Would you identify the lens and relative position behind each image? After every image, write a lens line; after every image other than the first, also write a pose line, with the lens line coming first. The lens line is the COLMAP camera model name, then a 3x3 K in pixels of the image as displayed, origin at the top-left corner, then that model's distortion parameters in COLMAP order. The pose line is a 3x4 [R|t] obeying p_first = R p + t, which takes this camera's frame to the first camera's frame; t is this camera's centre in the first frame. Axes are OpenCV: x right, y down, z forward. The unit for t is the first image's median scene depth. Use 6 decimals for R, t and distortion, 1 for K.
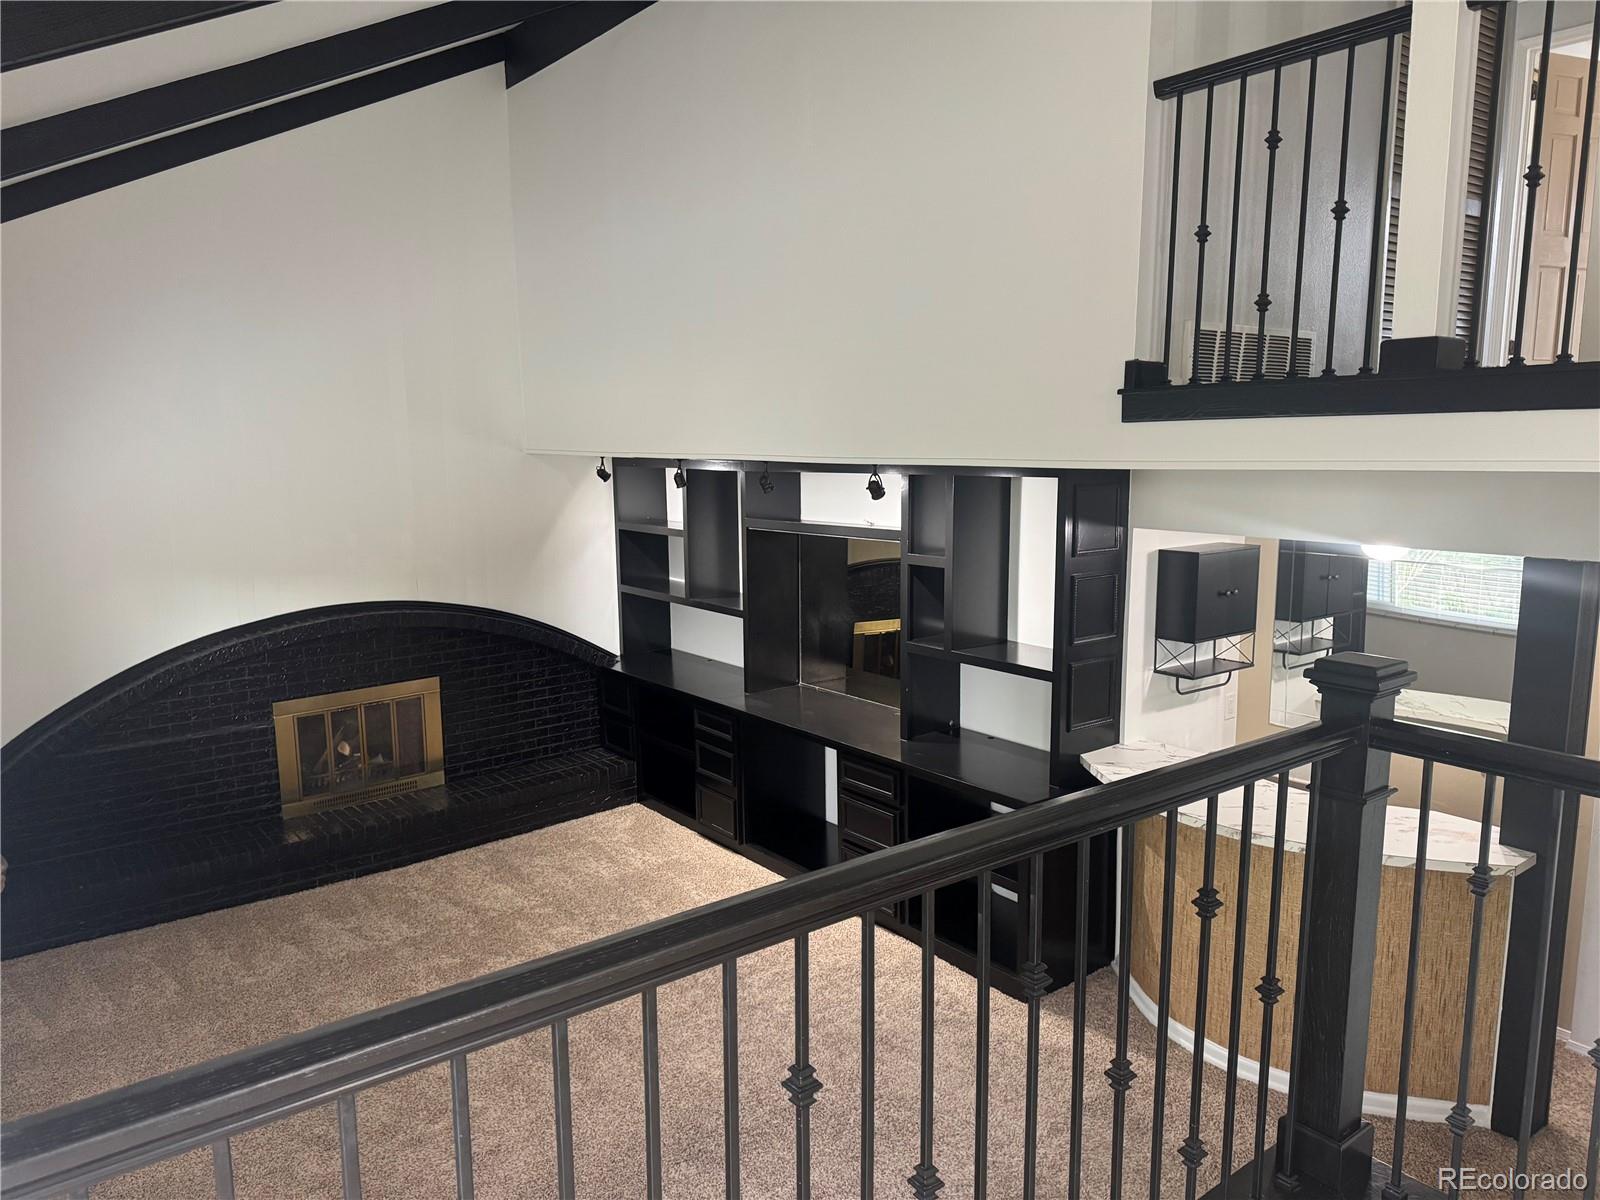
lens RADIAL K [[1122.1, 0, 796.2], [0, 1122.1, 631.0], [0, 0, 1]] dist [0.051978, -0.068367]
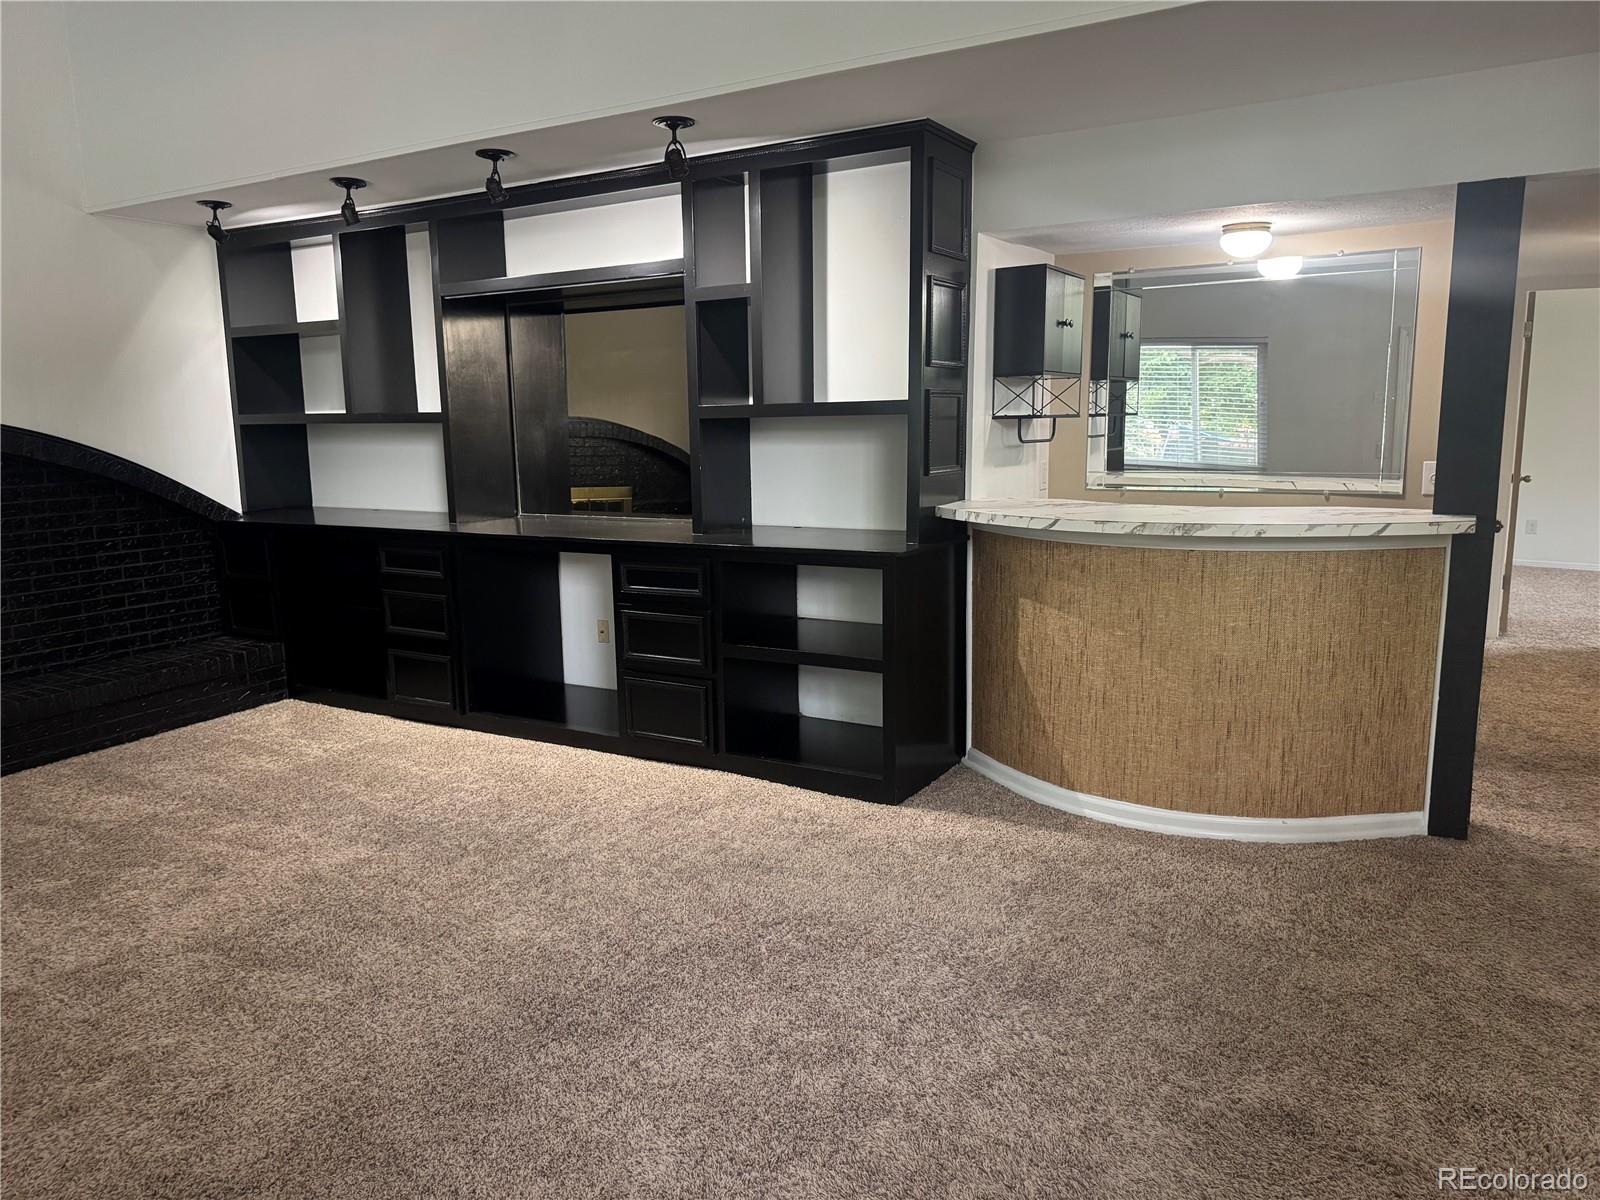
lens RADIAL K [[1122.1, 0, 796.2], [0, 1122.1, 631.0], [0, 0, 1]] dist [0.051978, -0.068367]
pose [[0.929752, -0.067645, 0.361919, -0.106680], [0.065804, 0.997680, 0.017427, 0.129003], [-0.362259, 0.007613, 0.932046, 0.187850]]
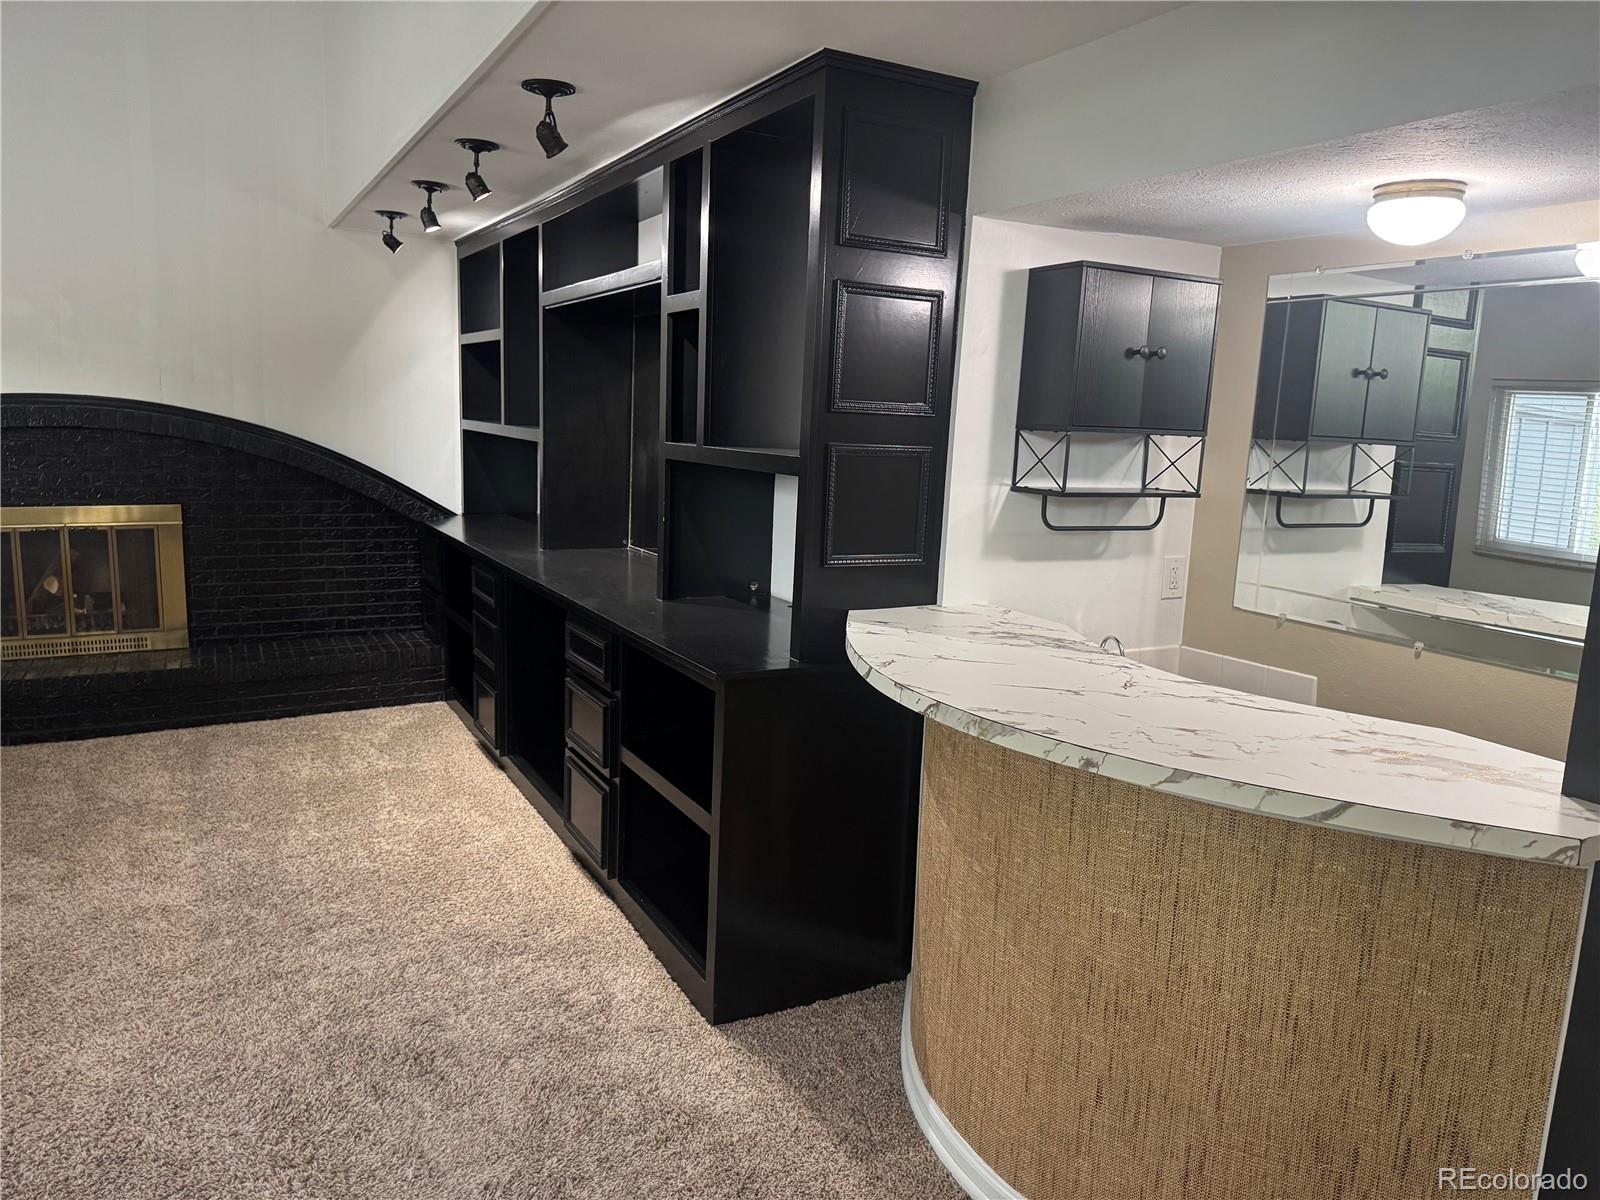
lens RADIAL K [[1136.9, 0, 801.0], [0, 1136.9, 620.9], [0, 0, 1]] dist [0.006912, -0.003817]
pose [[0.986637, 0.084028, -0.139595, 0.220403], [-0.083827, 0.996453, 0.007327, 0.080421], [0.139716, 0.004473, 0.990182, 0.302002]]
